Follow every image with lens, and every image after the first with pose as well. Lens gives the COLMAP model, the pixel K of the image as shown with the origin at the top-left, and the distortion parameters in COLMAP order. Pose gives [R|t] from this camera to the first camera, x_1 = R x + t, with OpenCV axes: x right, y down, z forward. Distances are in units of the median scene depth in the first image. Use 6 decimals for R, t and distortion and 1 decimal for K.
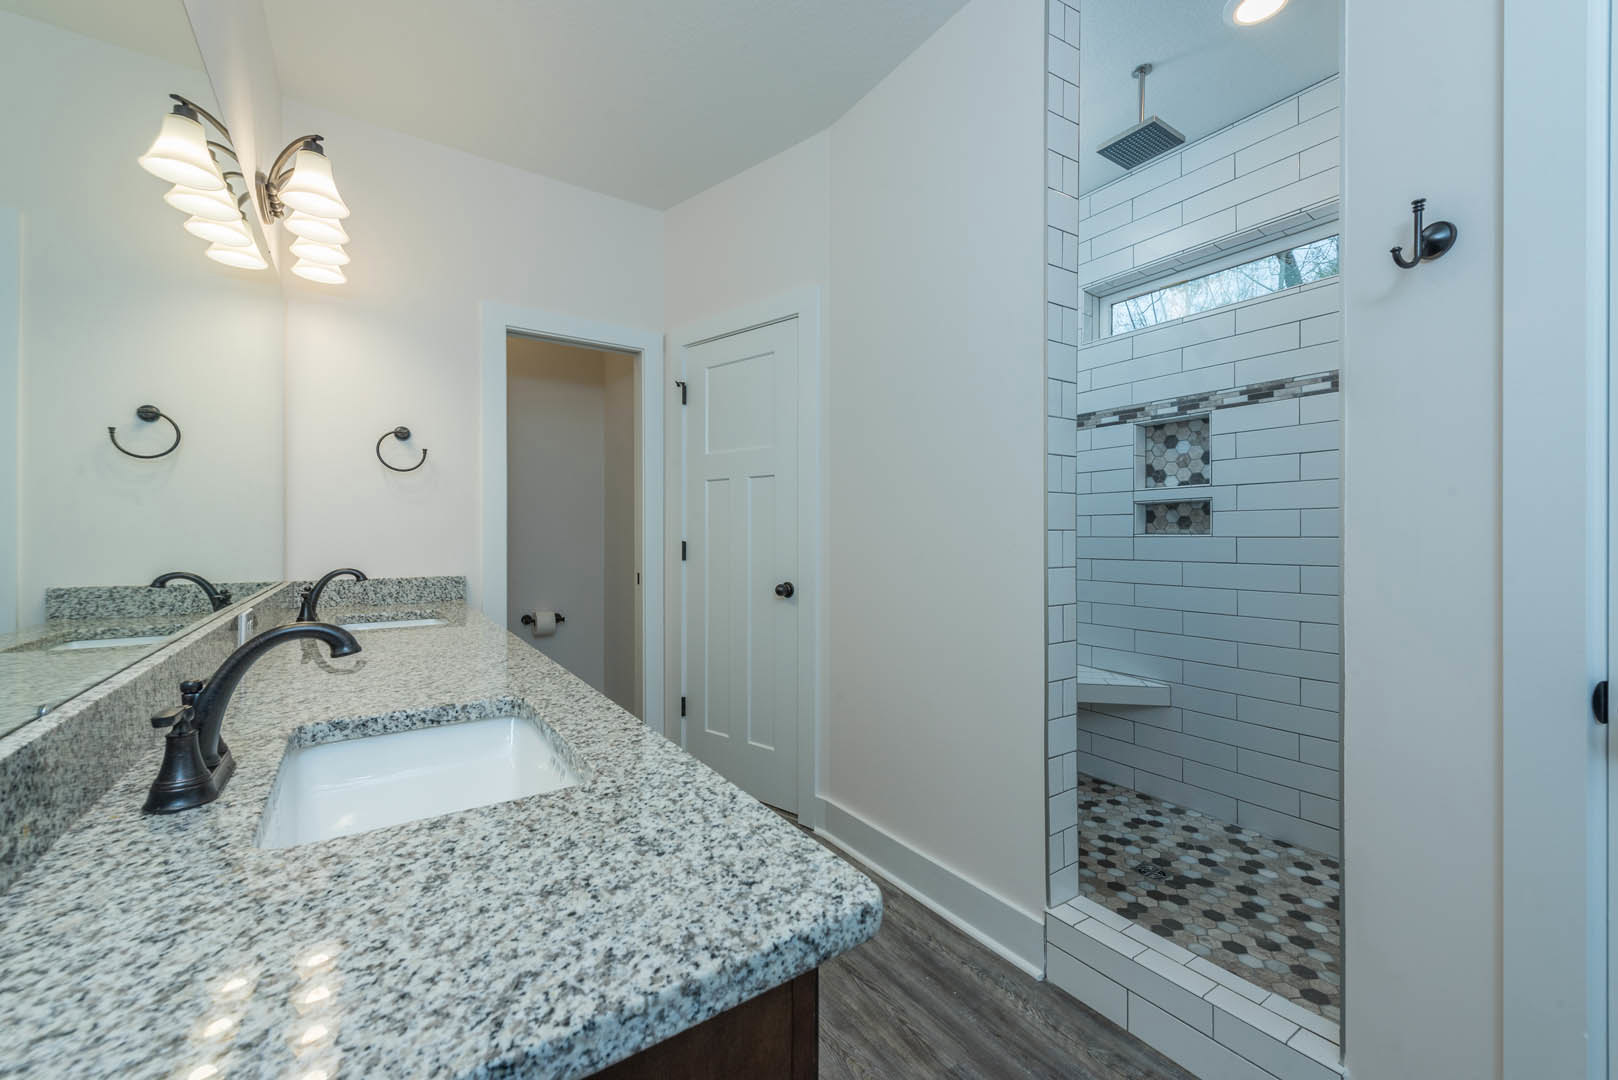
lens RADIAL K [[631.4, 0, 927.0], [0, 631.4, 544.1], [0, 0, 1]] dist [0.010360, -0.000240]
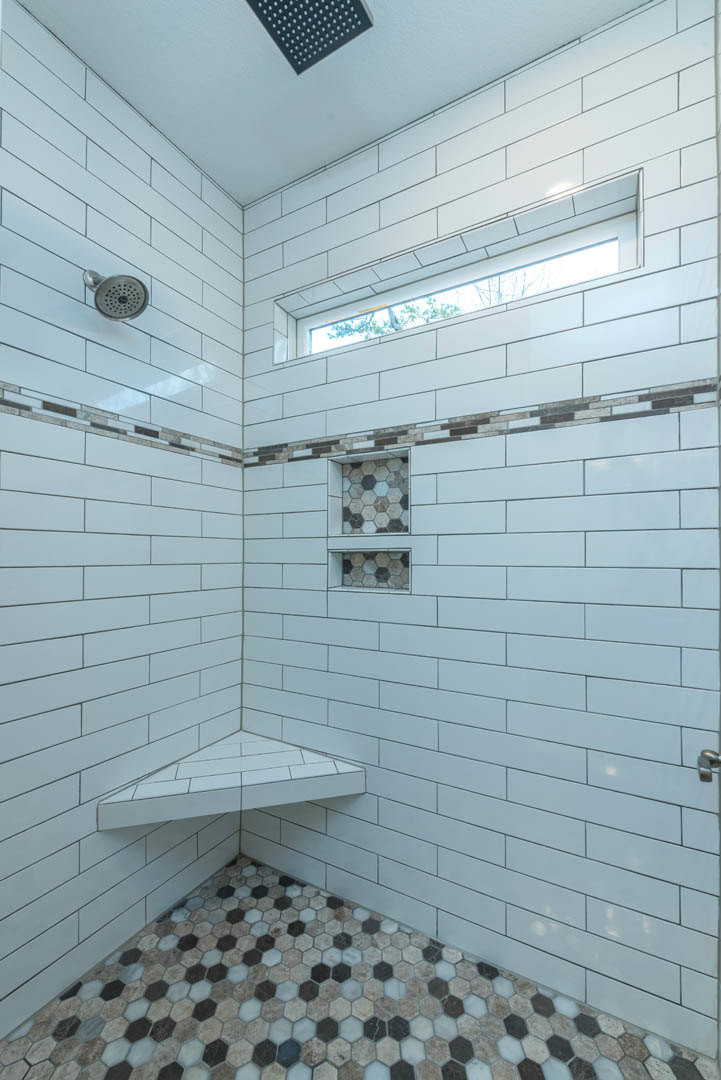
lens RADIAL K [[421.4, 0, 360.6], [0, 421.4, 545.9], [0, 0, 1]] dist [0.010360, -0.000240]
pose [[0.956225, 0.020277, 0.291928, 0.212200], [-0.008783, 0.999136, -0.040632, -0.051498], [-0.292500, 0.036289, 0.955577, 0.461318]]
